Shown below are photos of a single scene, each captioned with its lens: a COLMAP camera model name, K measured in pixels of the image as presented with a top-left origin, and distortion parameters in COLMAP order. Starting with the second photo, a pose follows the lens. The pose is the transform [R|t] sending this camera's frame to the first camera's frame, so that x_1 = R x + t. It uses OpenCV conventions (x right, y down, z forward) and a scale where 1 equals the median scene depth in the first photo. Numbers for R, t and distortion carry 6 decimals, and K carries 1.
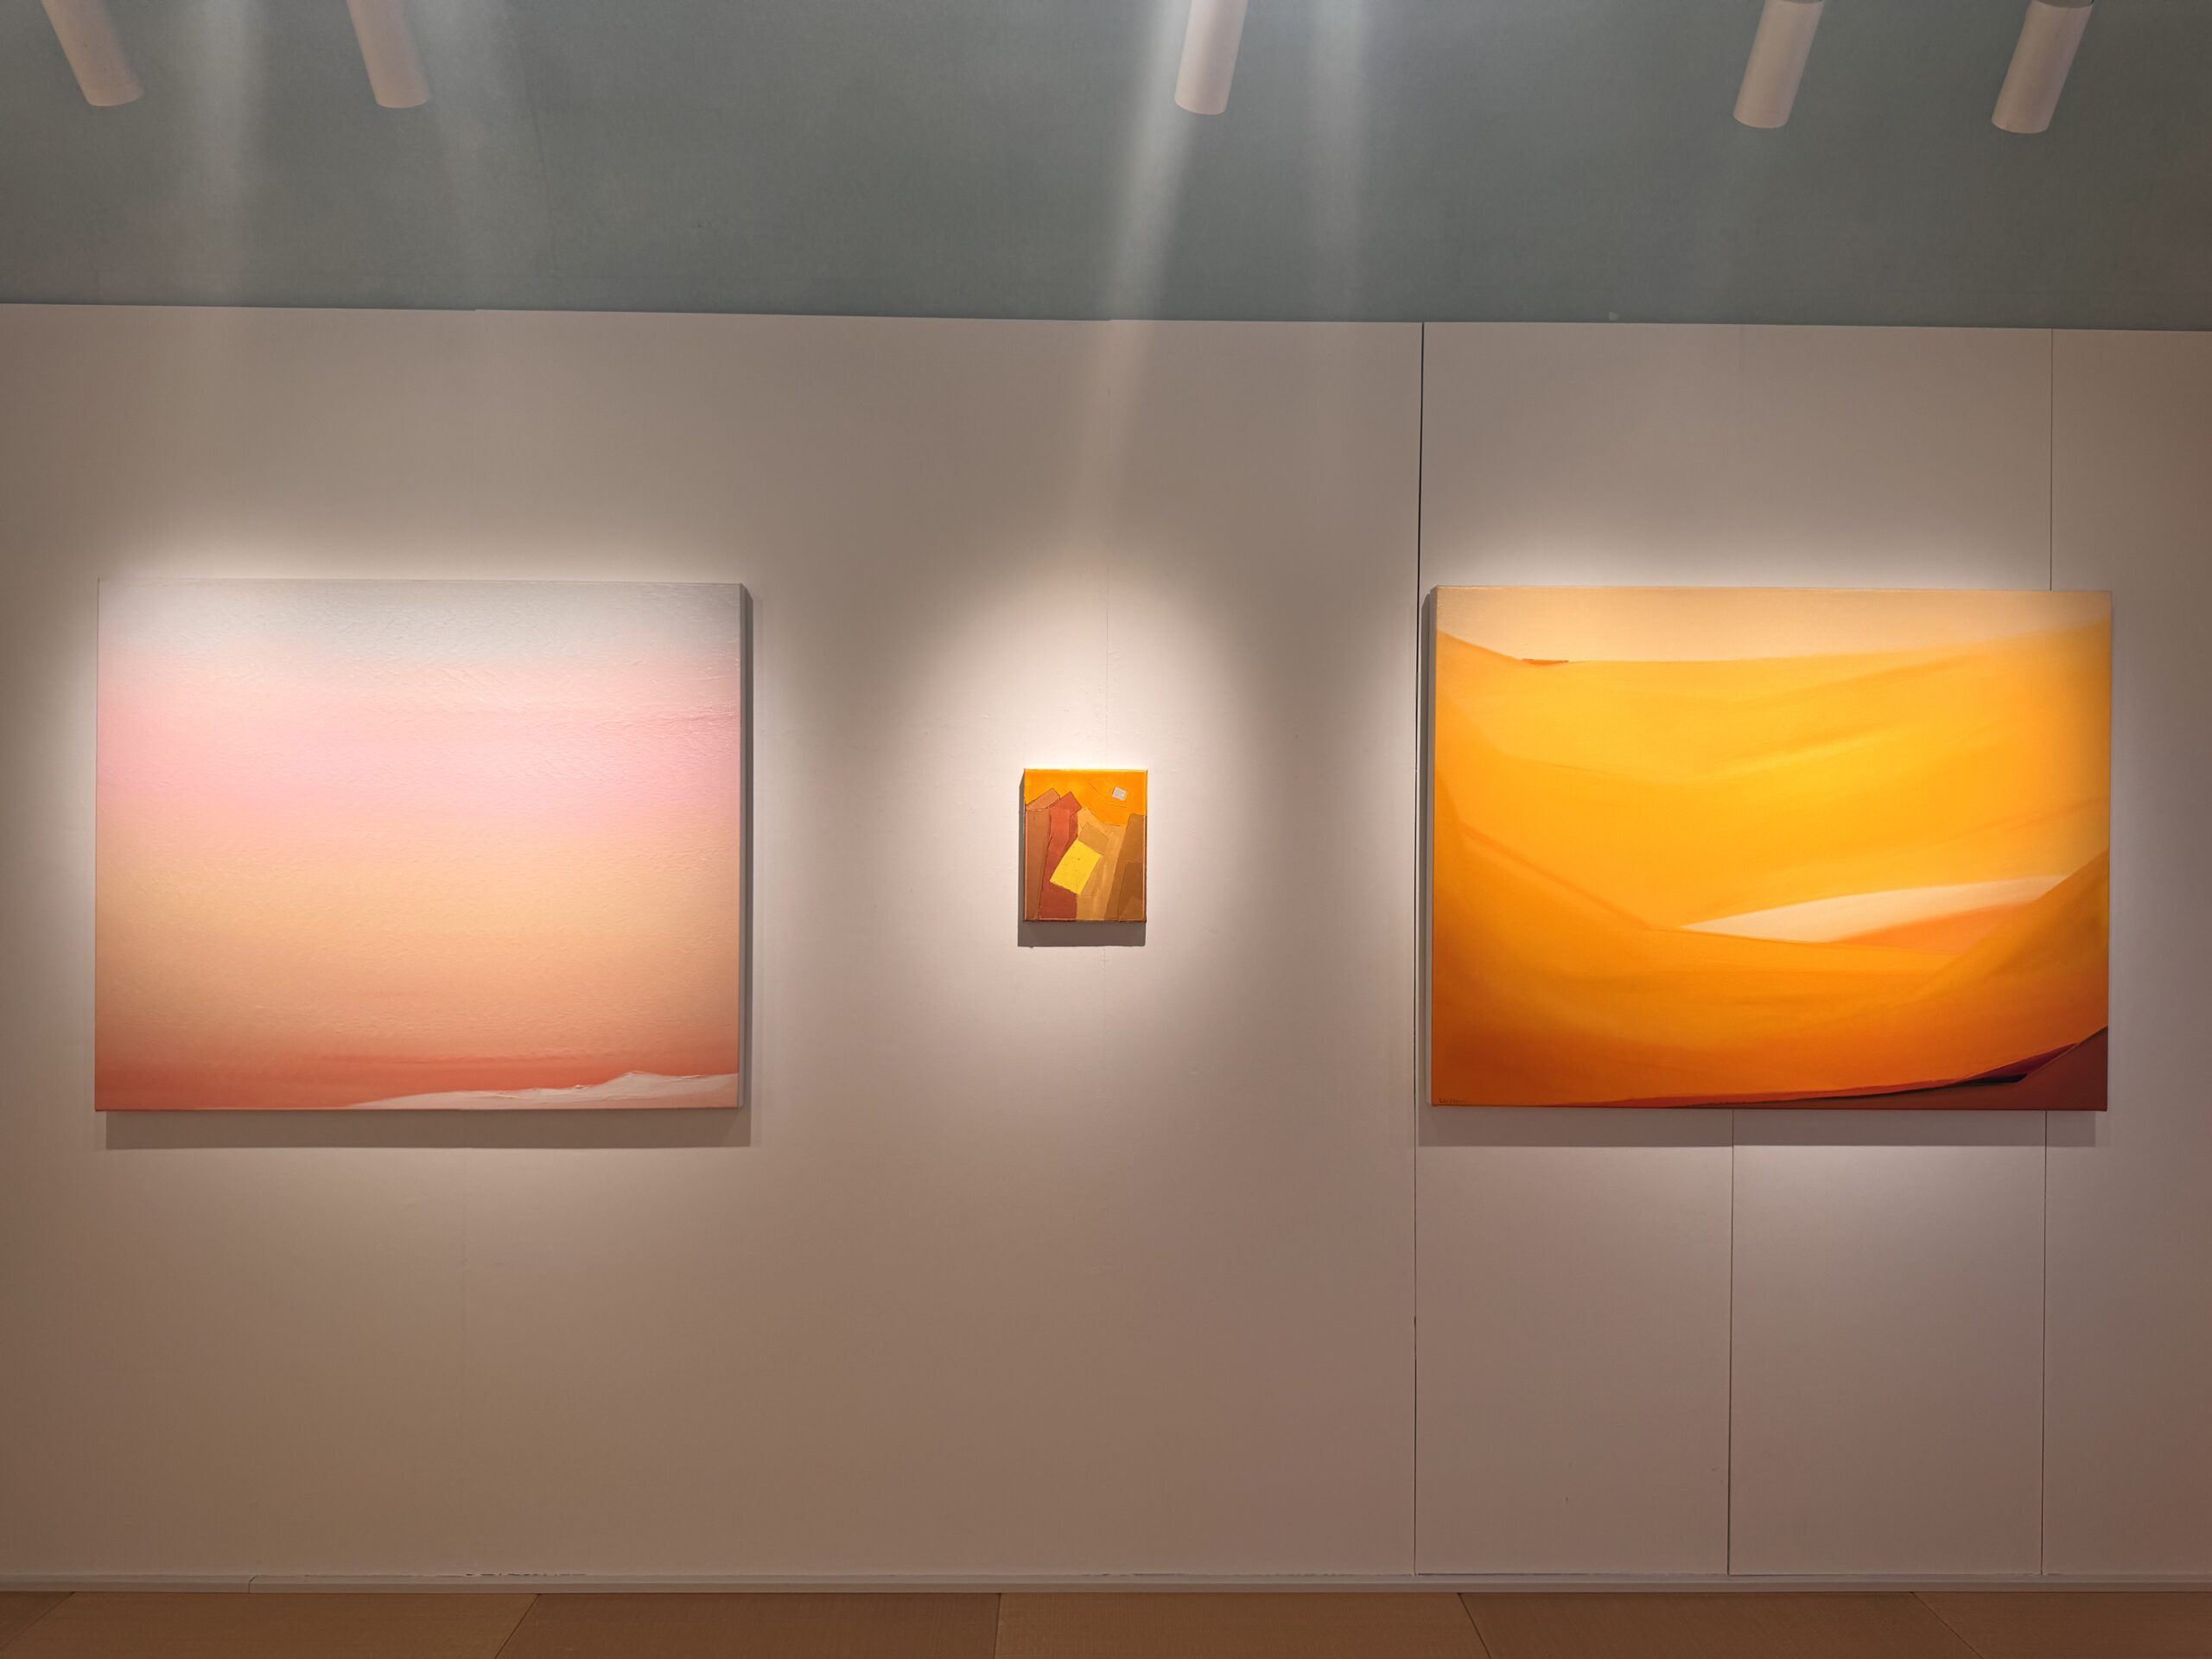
lens RADIAL K [[1396.5, 0, 1106.0], [0, 1396.5, 829.5], [0, 0, 1]] dist [0.020545, -0.001140]
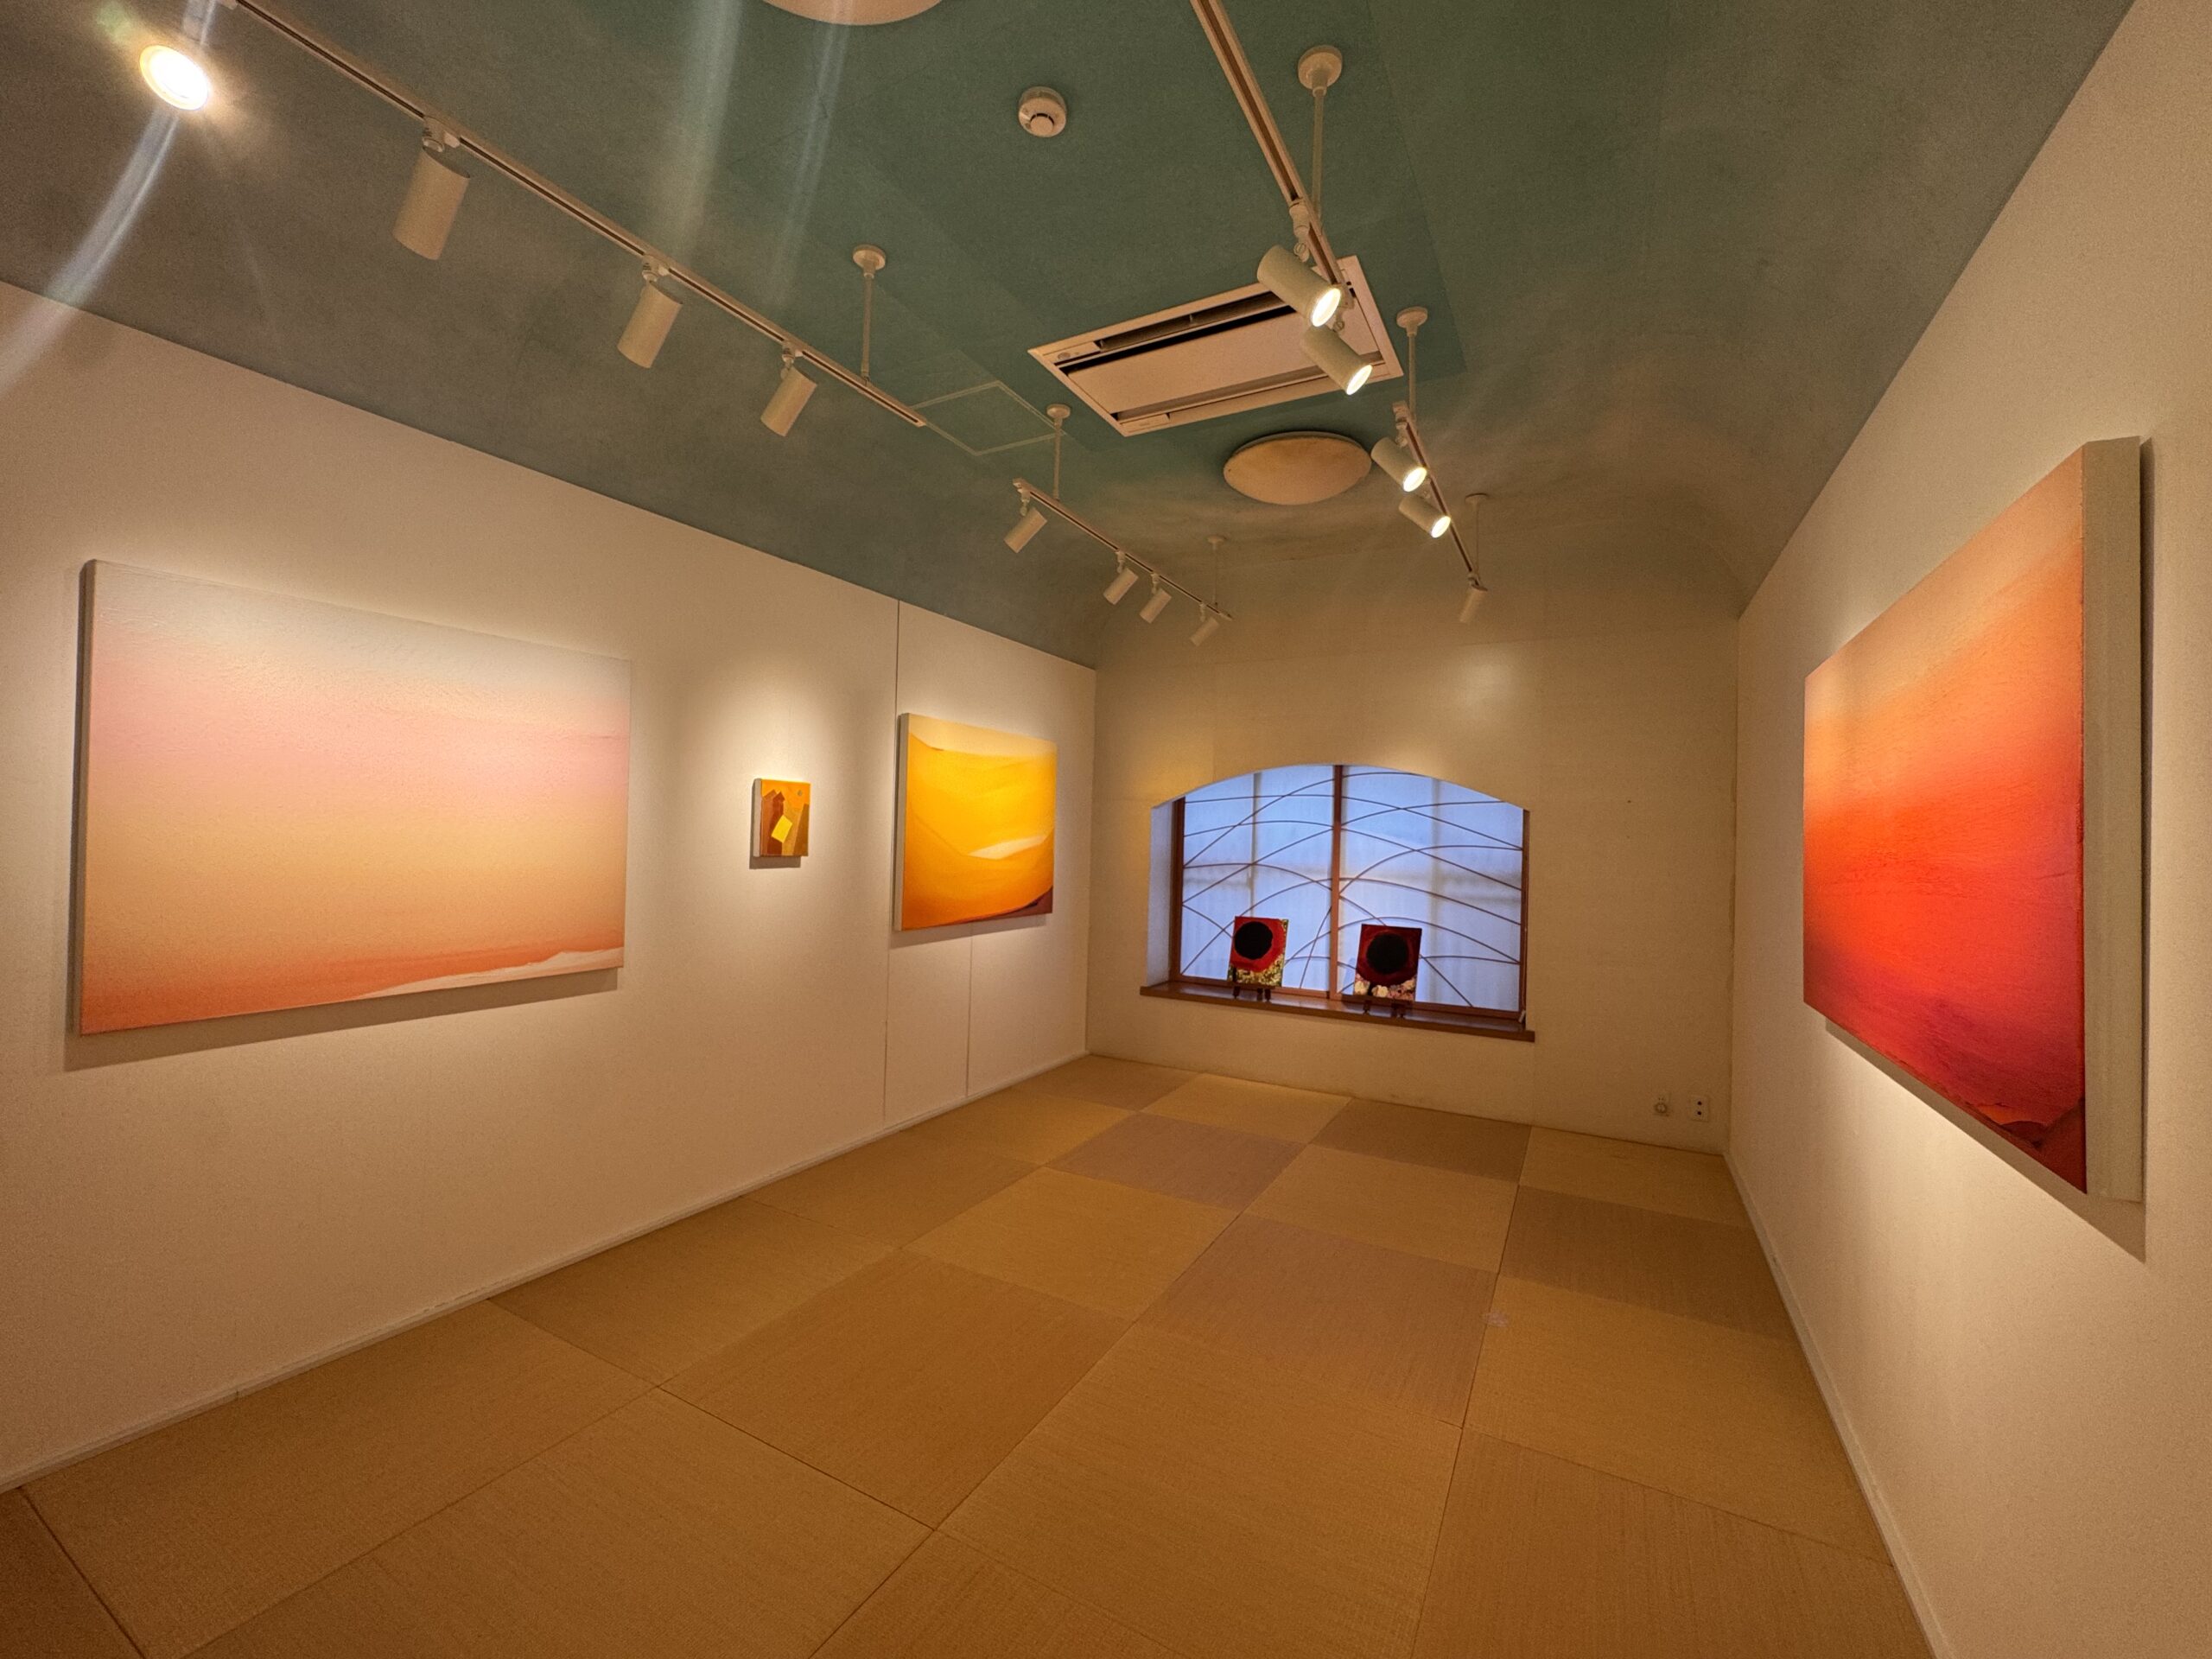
lens RADIAL K [[887.2, 0, 1106.0], [0, 887.2, 829.5], [0, 0, 1]] dist [-0.000141, 0.000016]
pose [[0.495021, 0.013017, 0.868784, -0.905057], [-0.028148, 0.999603, 0.001061, 0.013311], [-0.868425, -0.024979, 0.495191, -0.047120]]
